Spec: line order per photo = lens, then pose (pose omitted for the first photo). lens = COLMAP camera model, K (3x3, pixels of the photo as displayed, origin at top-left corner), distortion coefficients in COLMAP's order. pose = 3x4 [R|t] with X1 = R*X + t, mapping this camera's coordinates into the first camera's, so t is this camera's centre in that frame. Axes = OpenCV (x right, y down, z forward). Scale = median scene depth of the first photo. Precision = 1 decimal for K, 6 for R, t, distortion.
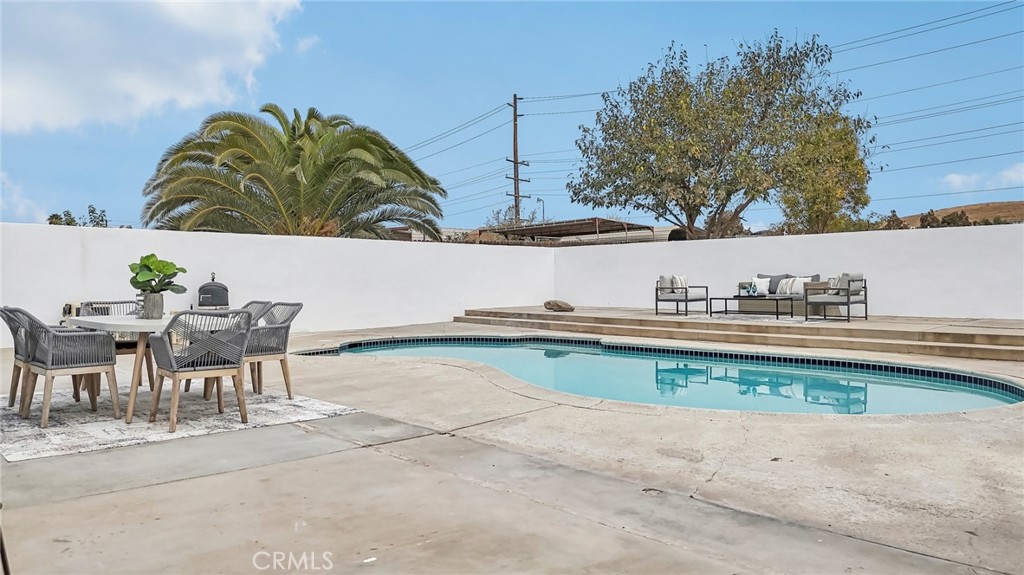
lens RADIAL K [[712.0, 0, 515.4], [0, 712.0, 290.4], [0, 0, 1]] dist [0.038131, -0.037049]
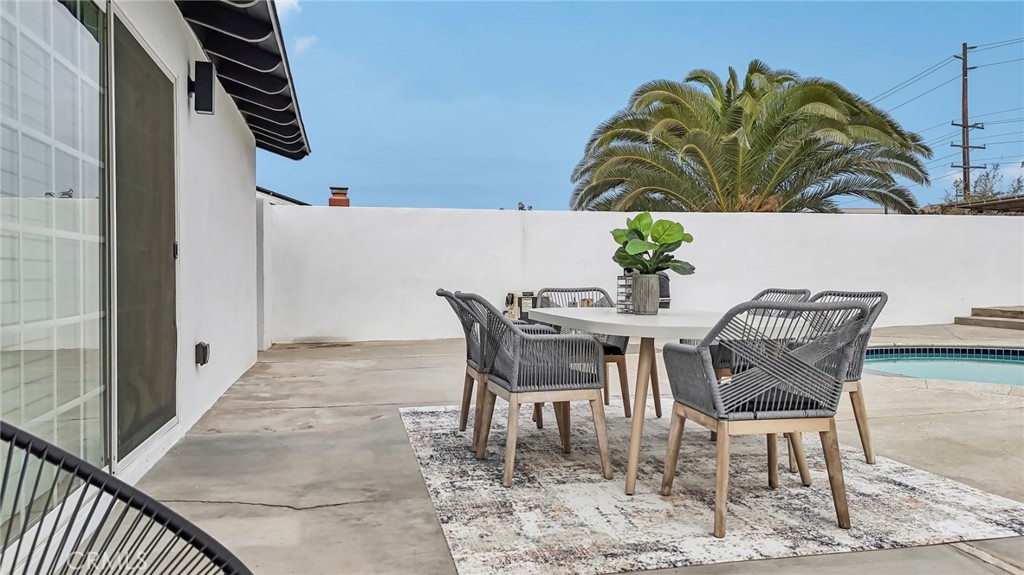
lens RADIAL K [[712.0, 0, 512.4], [0, 712.0, 287.0], [0, 0, 1]] dist [0.038131, -0.037049]
pose [[0.859915, 0.005135, -0.510412, -0.102042], [-0.003222, 0.999984, 0.004632, 0.004620], [0.510427, -0.002339, 0.859918, 0.142254]]
